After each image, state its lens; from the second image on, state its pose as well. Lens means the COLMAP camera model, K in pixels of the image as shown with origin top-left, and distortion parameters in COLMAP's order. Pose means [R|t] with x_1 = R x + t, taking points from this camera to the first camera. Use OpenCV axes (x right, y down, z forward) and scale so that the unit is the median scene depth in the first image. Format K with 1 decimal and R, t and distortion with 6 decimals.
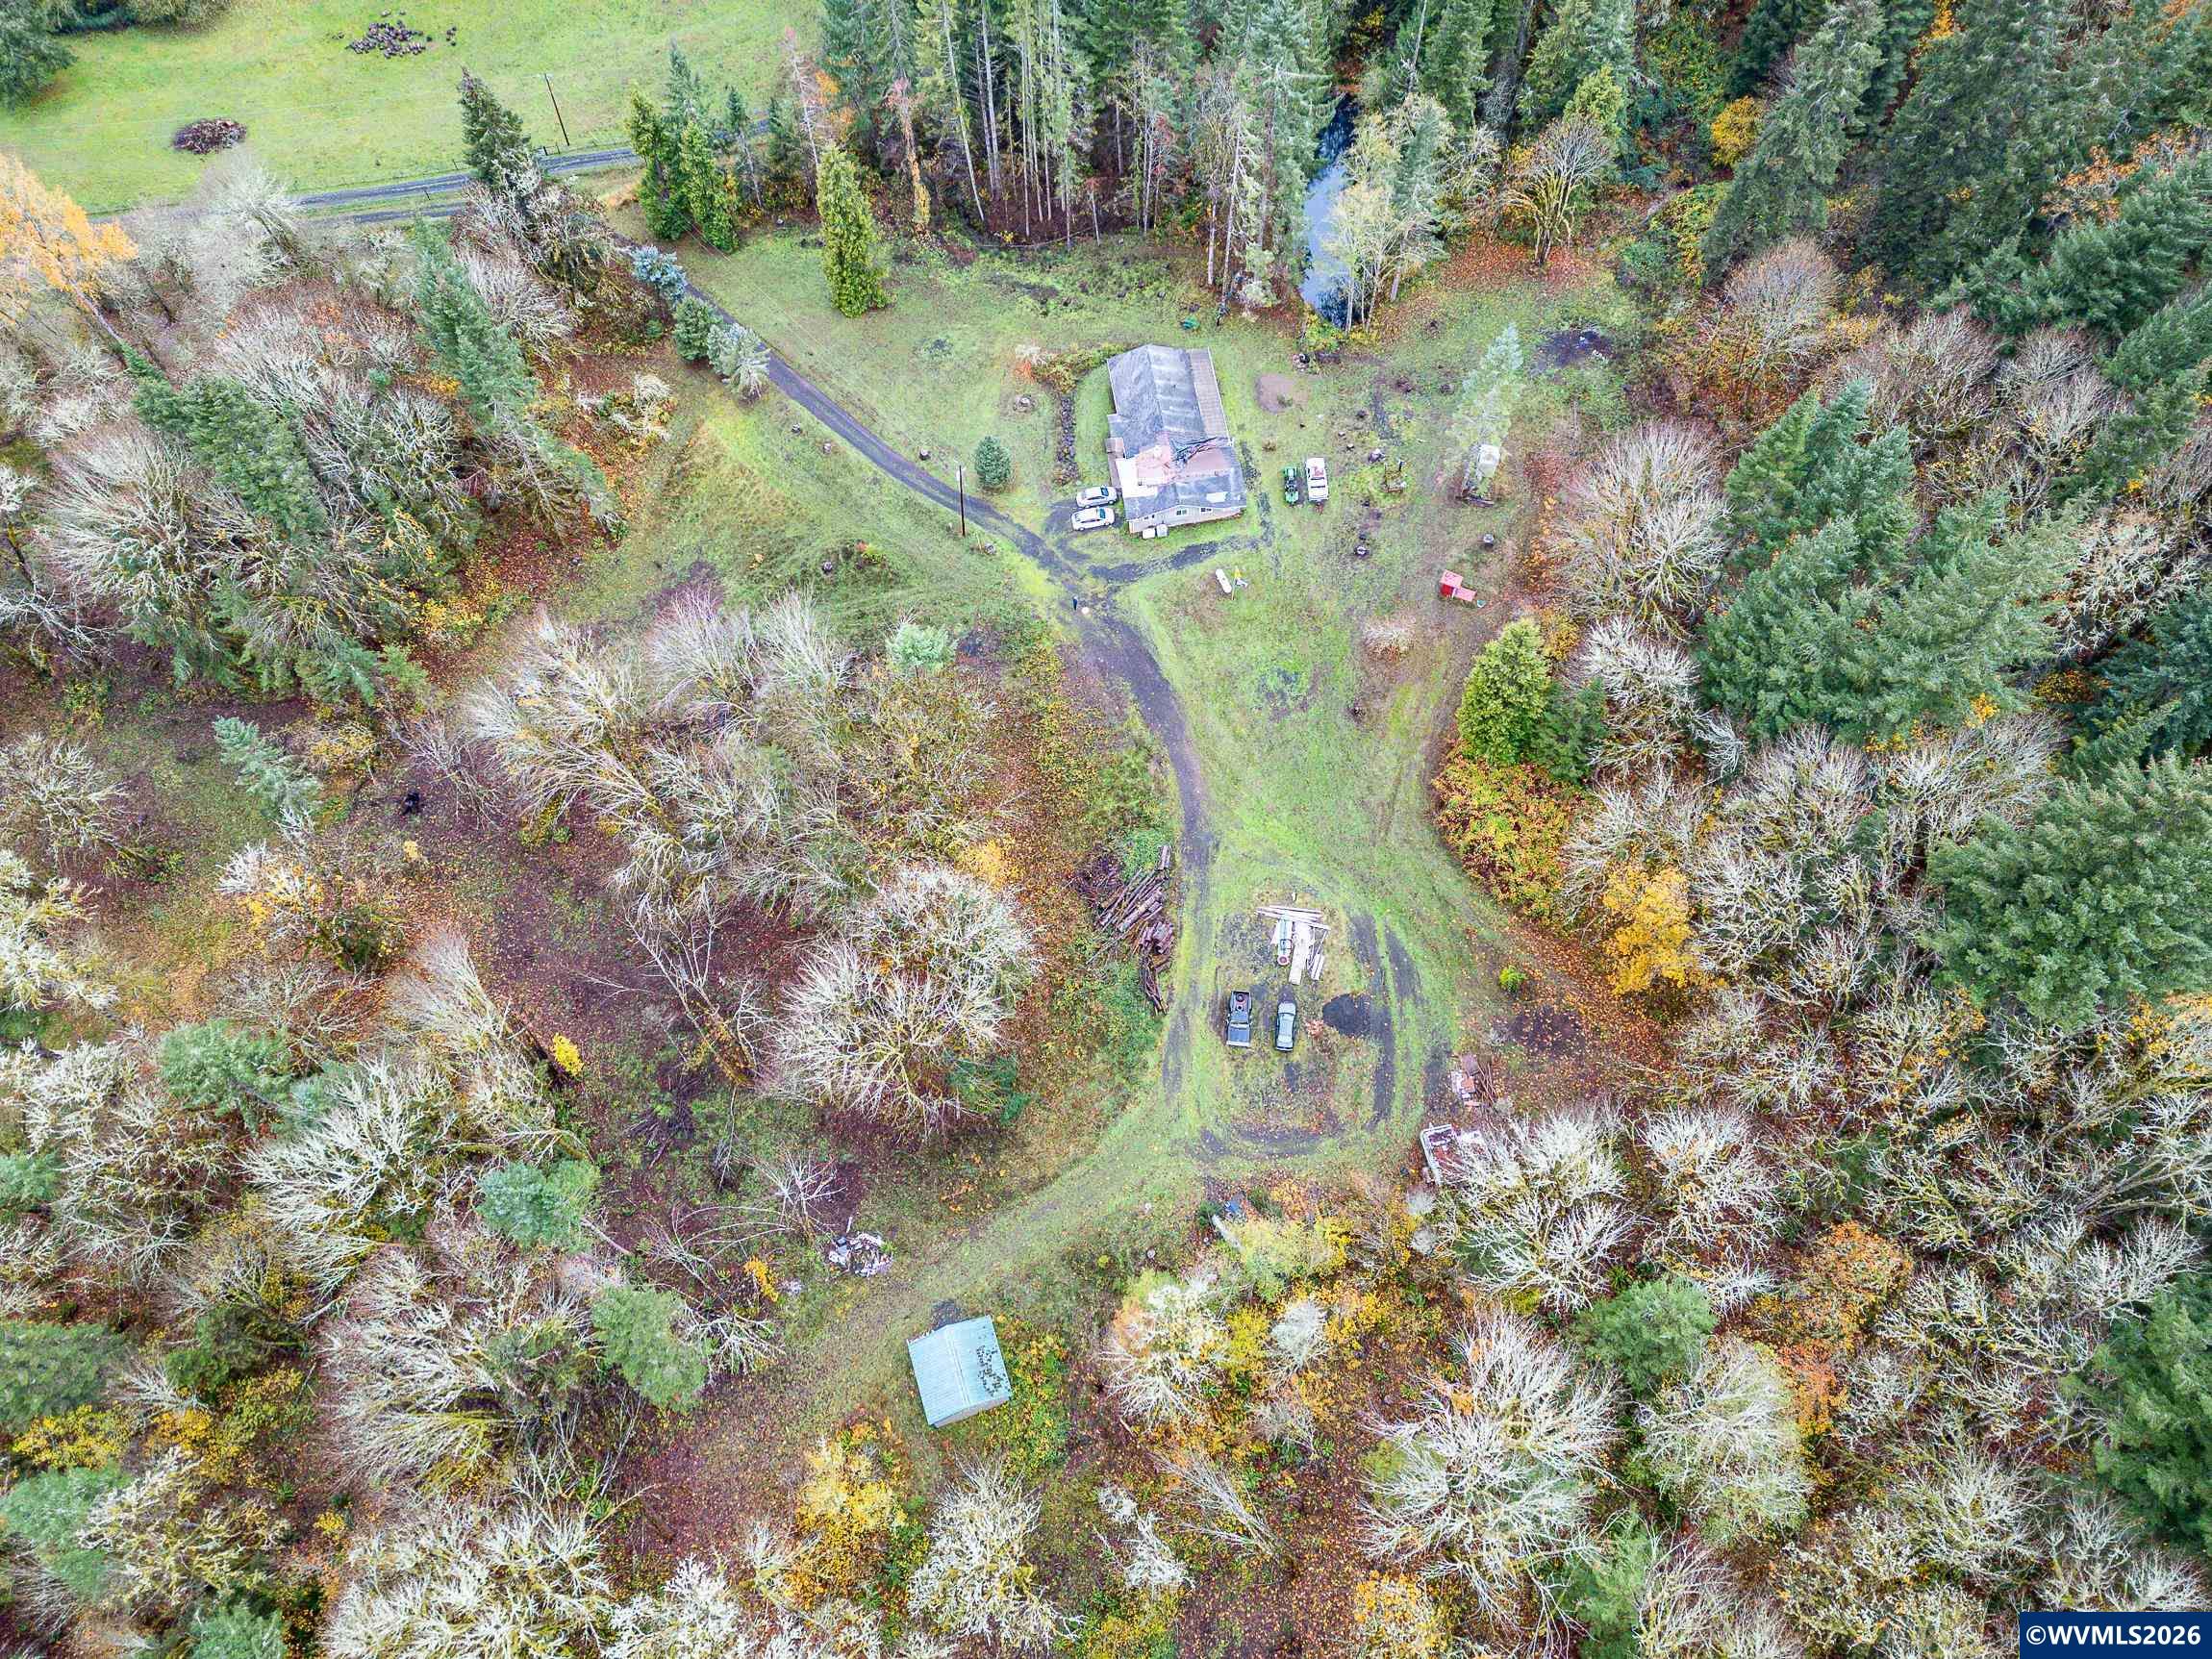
lens RADIAL K [[1550.4, 0, 1106.0], [0, 1550.4, 829.5], [0, 0, 1]] dist [0.062066, -0.061098]
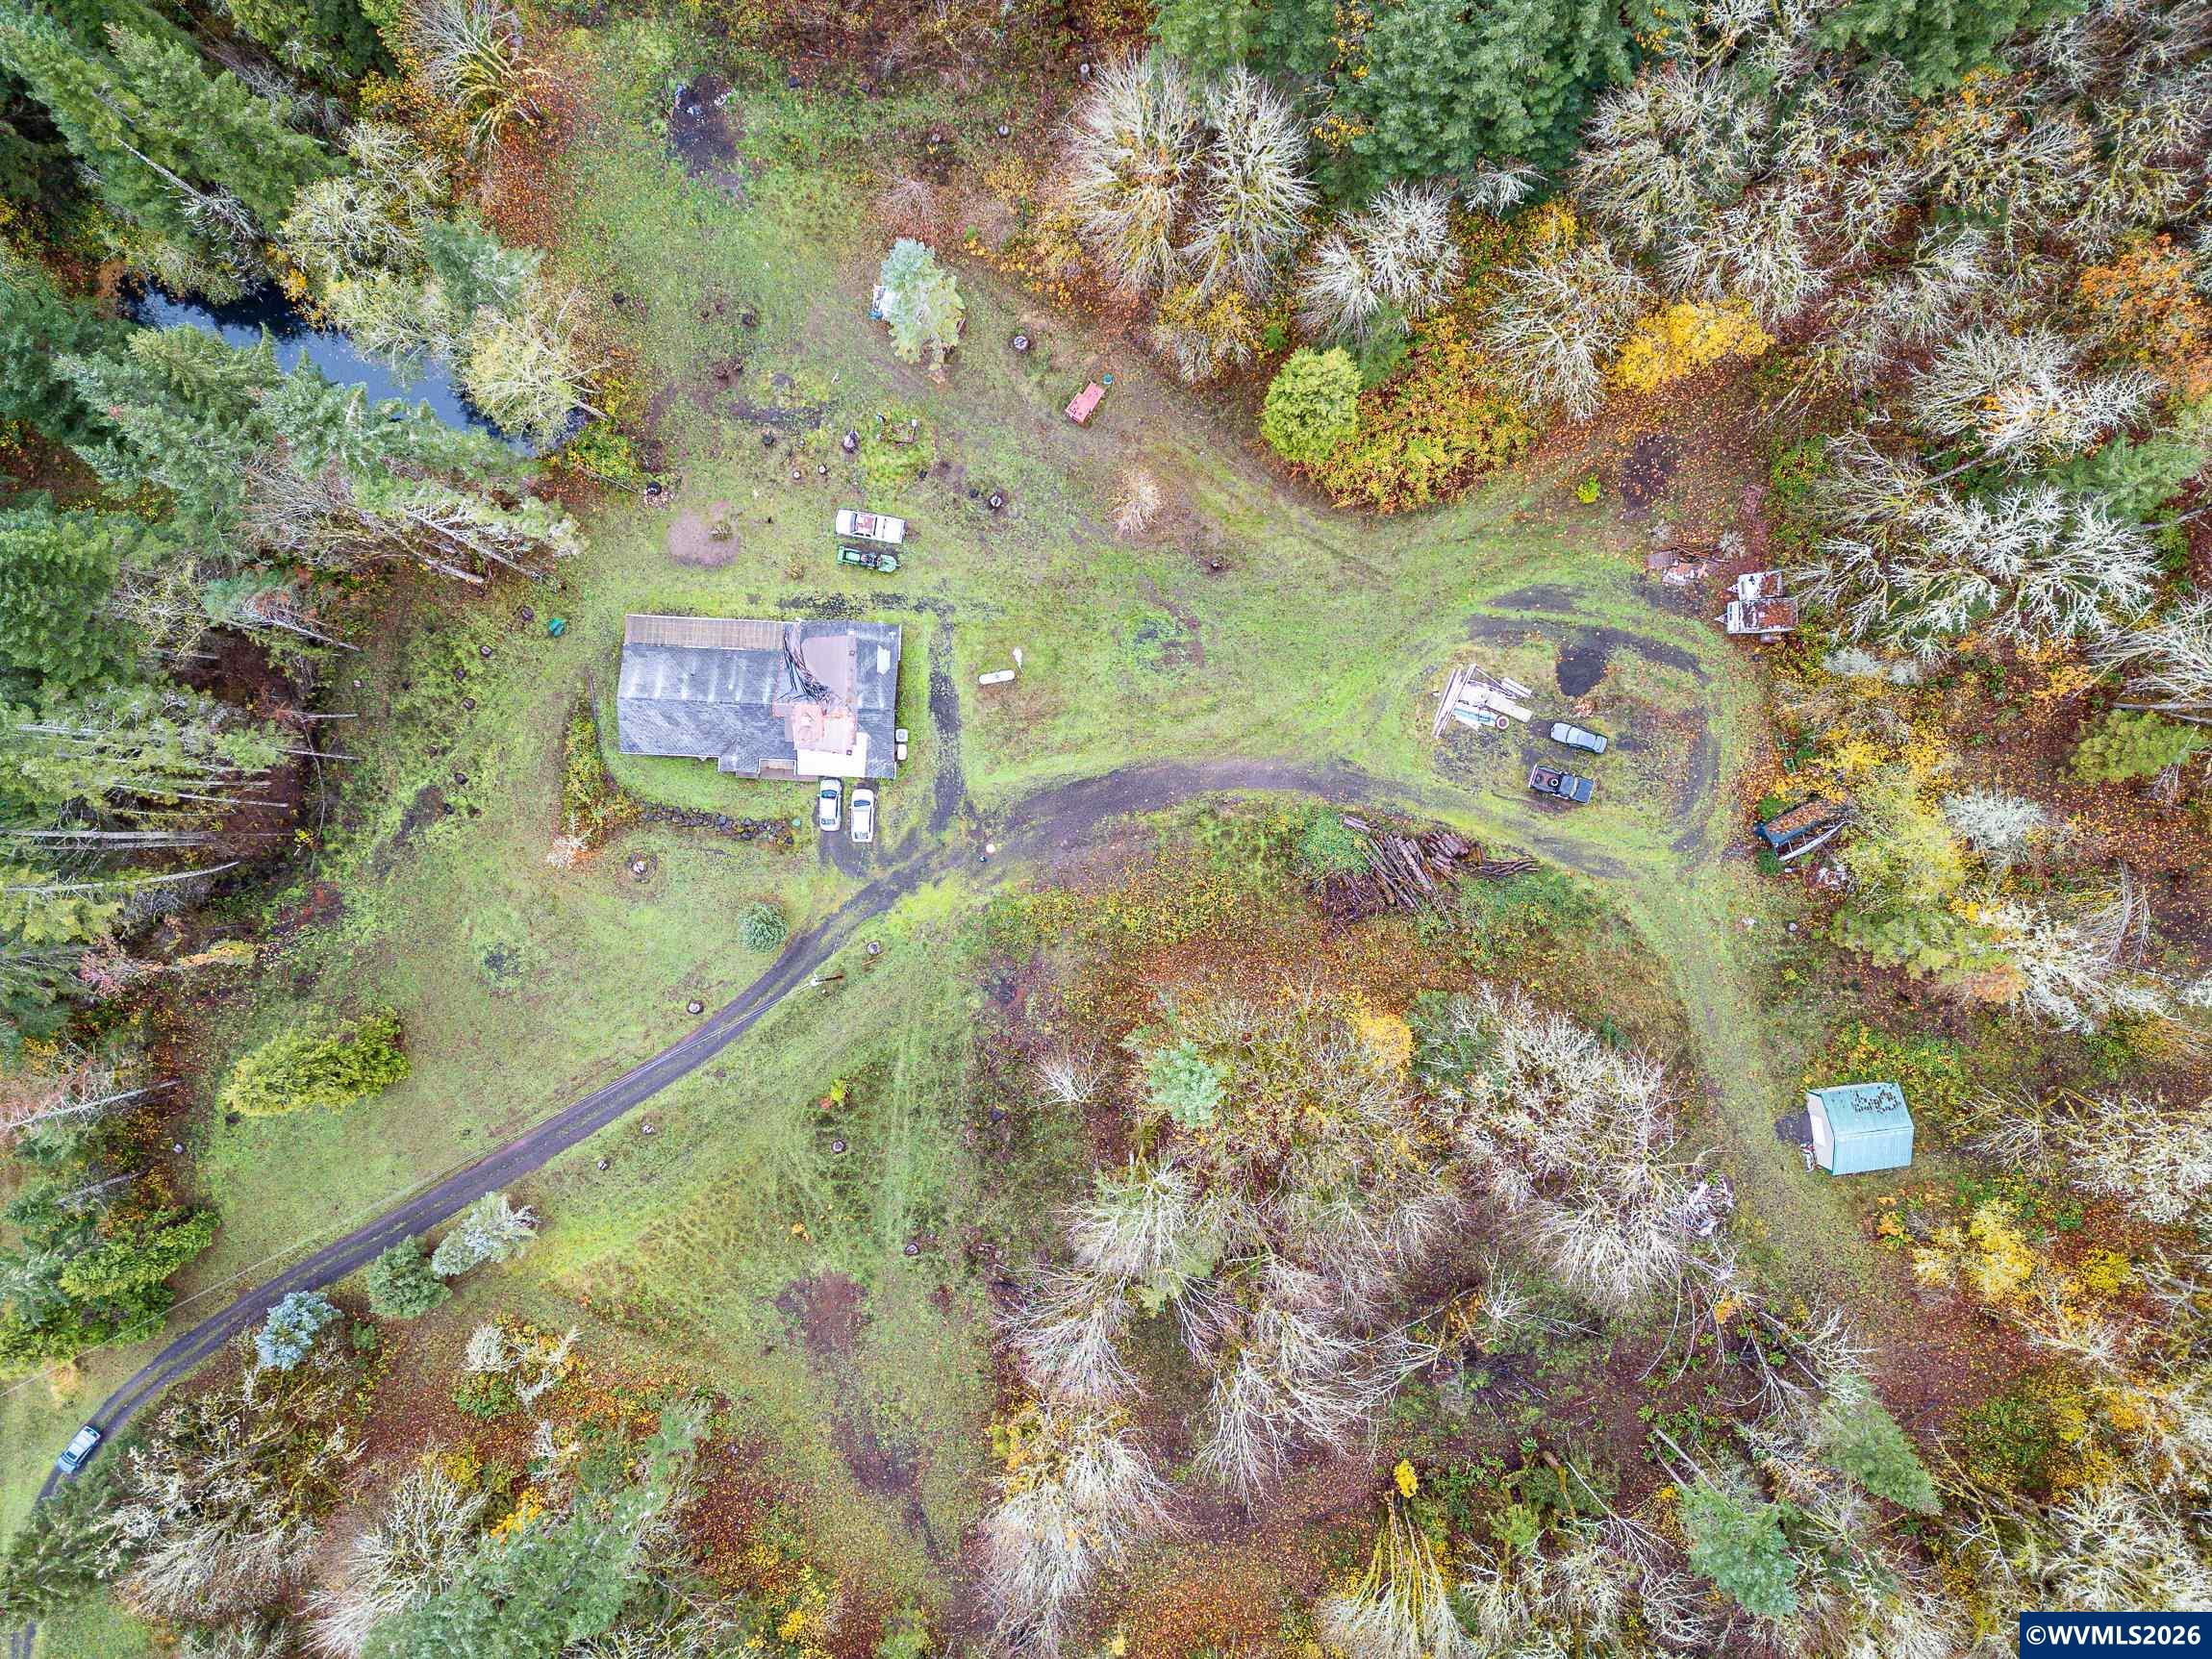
lens RADIAL K [[1550.4, 0, 1106.0], [0, 1550.4, 829.5], [0, 0, 1]] dist [0.062066, -0.061098]
pose [[0.182836, -0.983085, 0.010692, -0.001031], [0.869249, 0.166726, 0.465413, -0.482025], [-0.459323, -0.075801, 0.885029, 0.253832]]
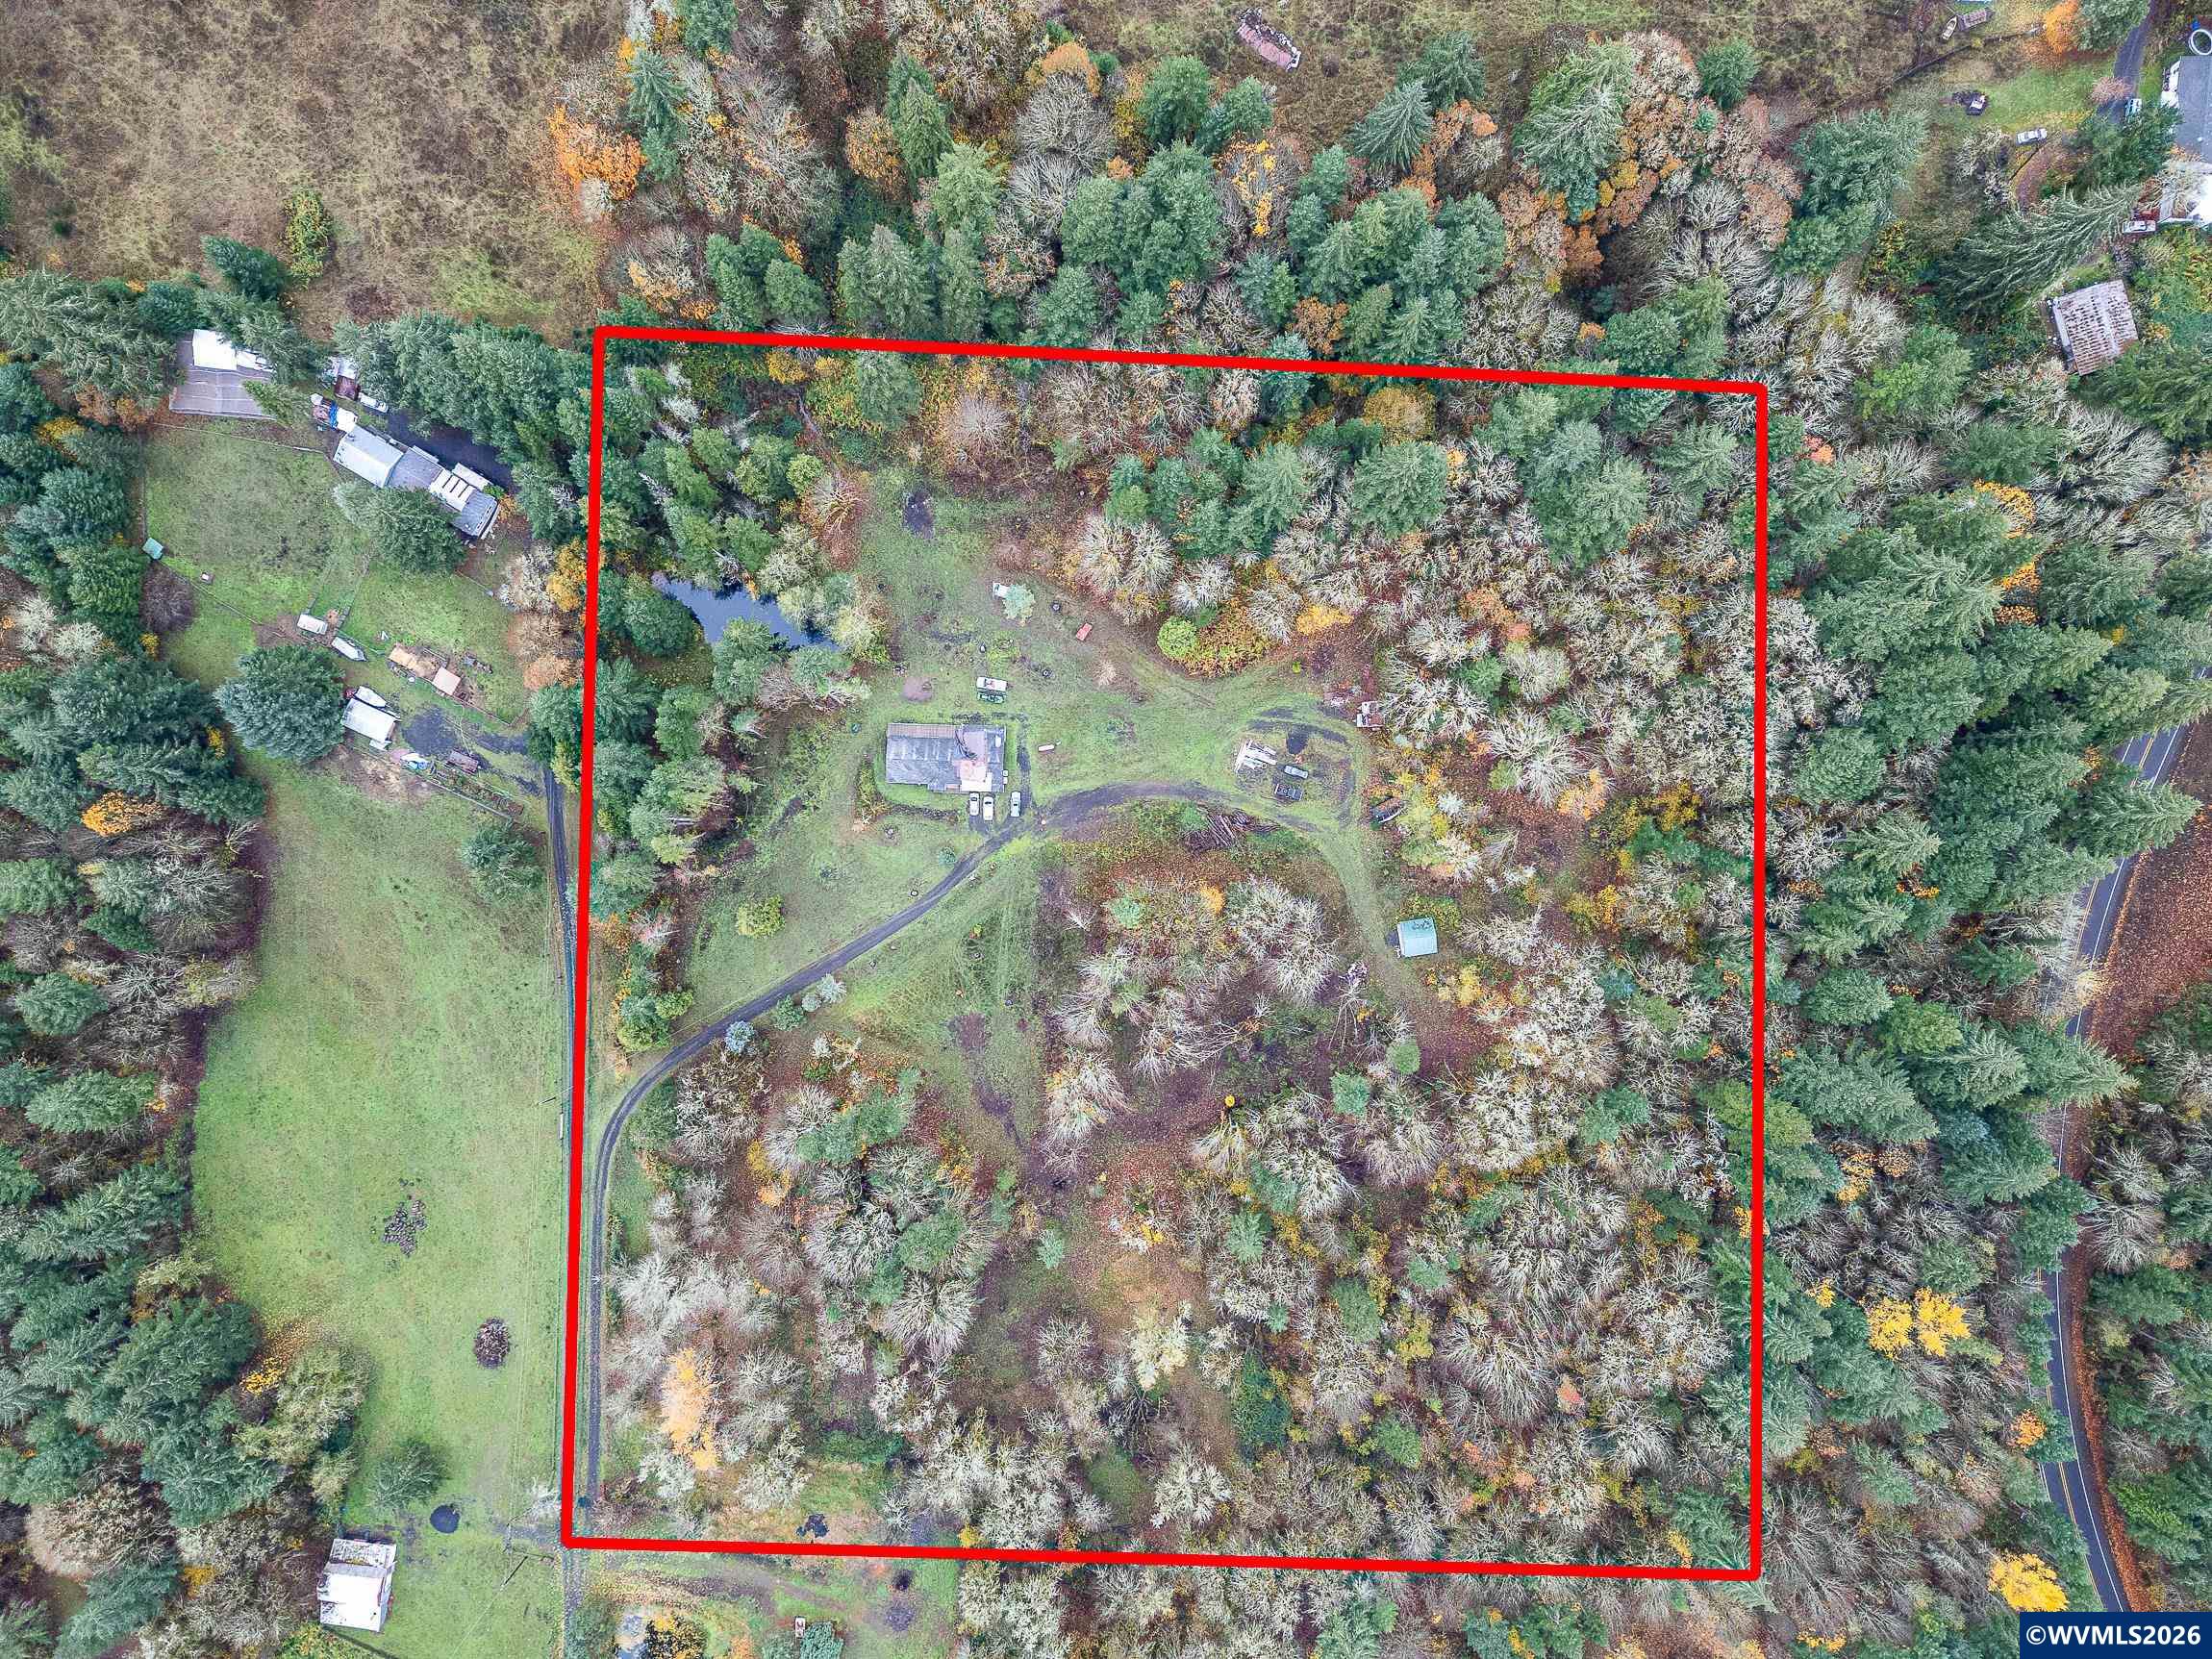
lens RADIAL K [[1550.4, 0, 1106.0], [0, 1550.4, 829.5], [0, 0, 1]] dist [0.062066, -0.061098]
pose [[0.173106, -0.984621, 0.023592, -0.054435], [0.863082, 0.163190, 0.477974, -0.995108], [-0.474473, -0.062378, 0.878057, -0.701539]]
